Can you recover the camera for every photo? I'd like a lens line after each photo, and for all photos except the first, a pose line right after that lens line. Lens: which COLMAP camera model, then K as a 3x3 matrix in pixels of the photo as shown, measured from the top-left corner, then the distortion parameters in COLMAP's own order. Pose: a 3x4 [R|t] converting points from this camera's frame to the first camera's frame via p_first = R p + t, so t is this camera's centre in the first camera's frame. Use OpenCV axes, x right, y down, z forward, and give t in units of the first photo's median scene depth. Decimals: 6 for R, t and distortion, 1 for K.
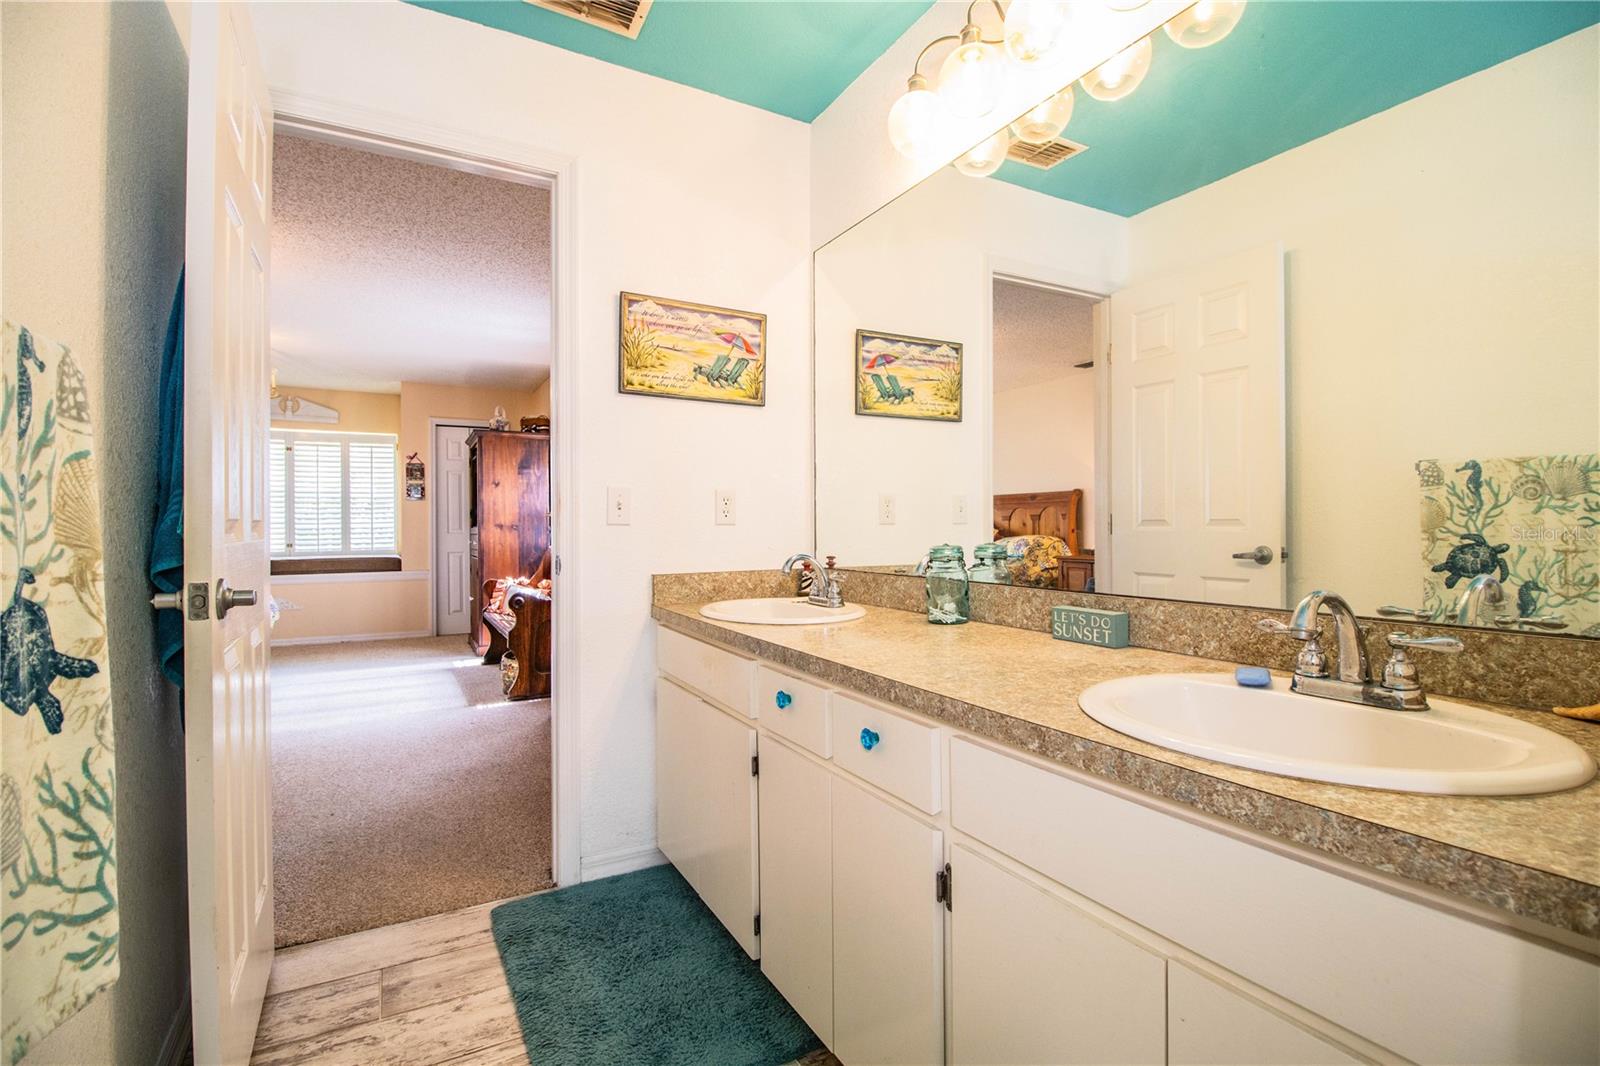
lens RADIAL K [[751.0, 0, 797.7], [0, 751.0, 526.3], [0, 0, 1]] dist [-0.001921, -0.012238]
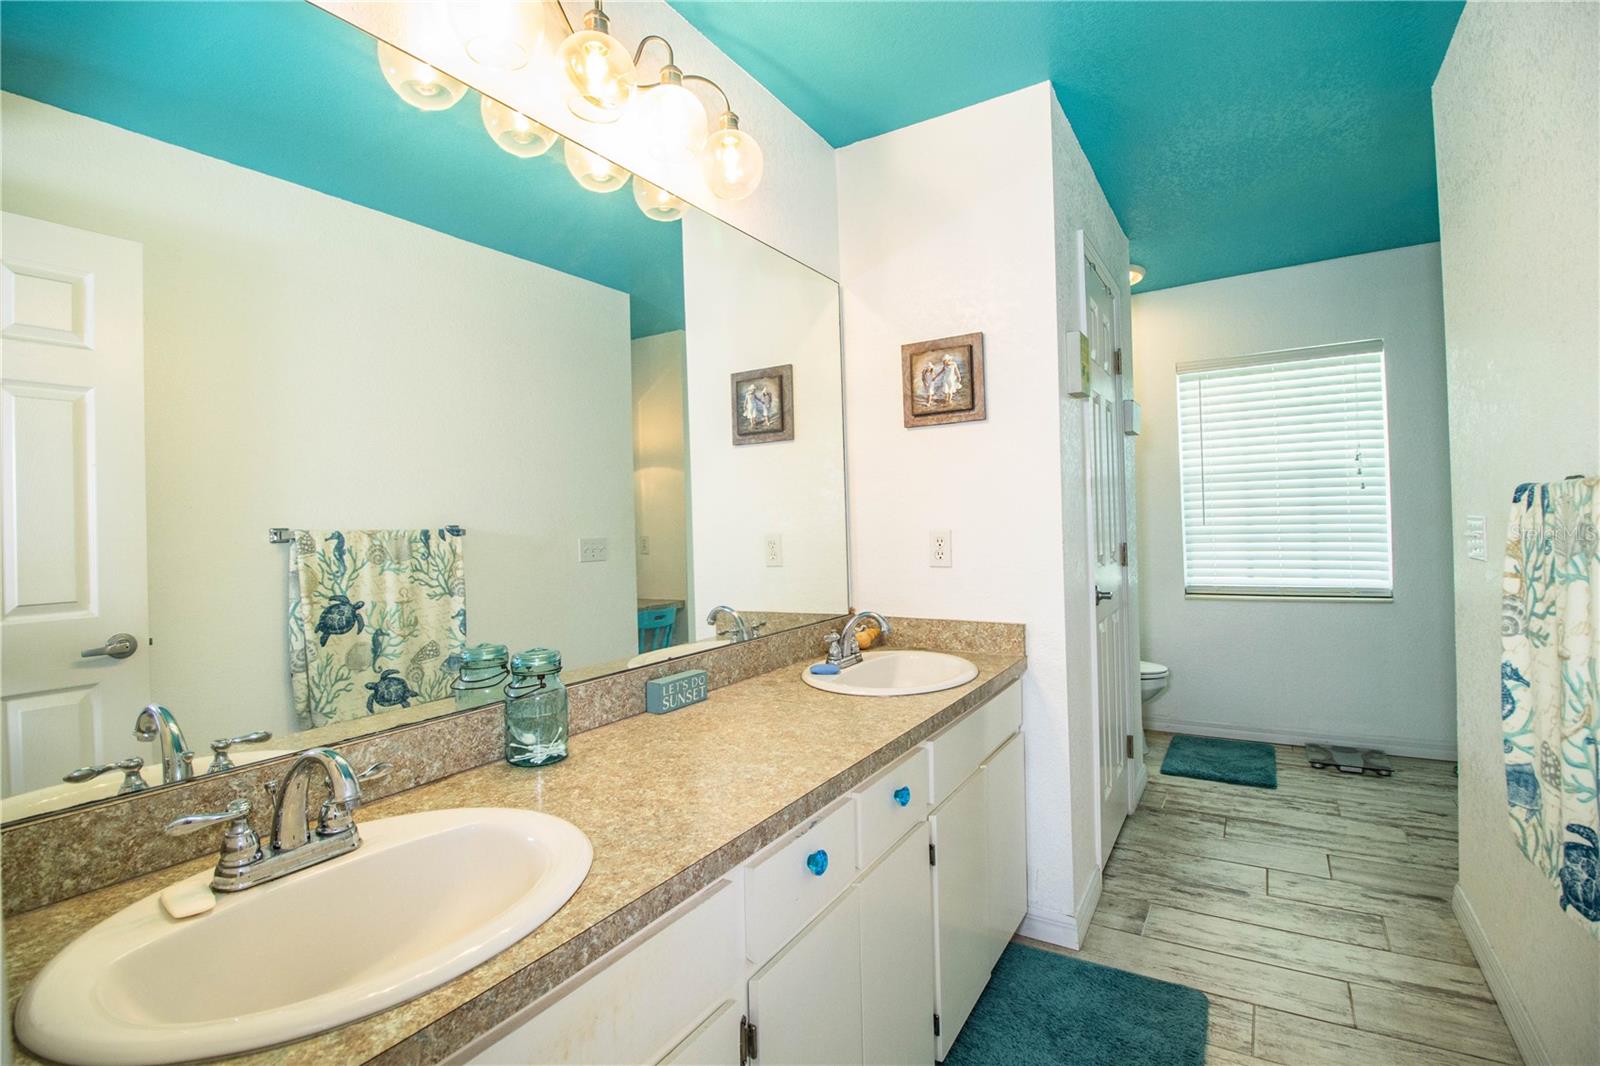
lens RADIAL K [[751.0, 0, 803.5], [0, 751.0, 525.0], [0, 0, 1]] dist [-0.001921, -0.012238]
pose [[-0.497734, 0.021939, 0.867052, -0.464049], [0.036366, 0.999329, -0.004409, -0.068523], [-0.866567, 0.029337, -0.498198, 0.973293]]
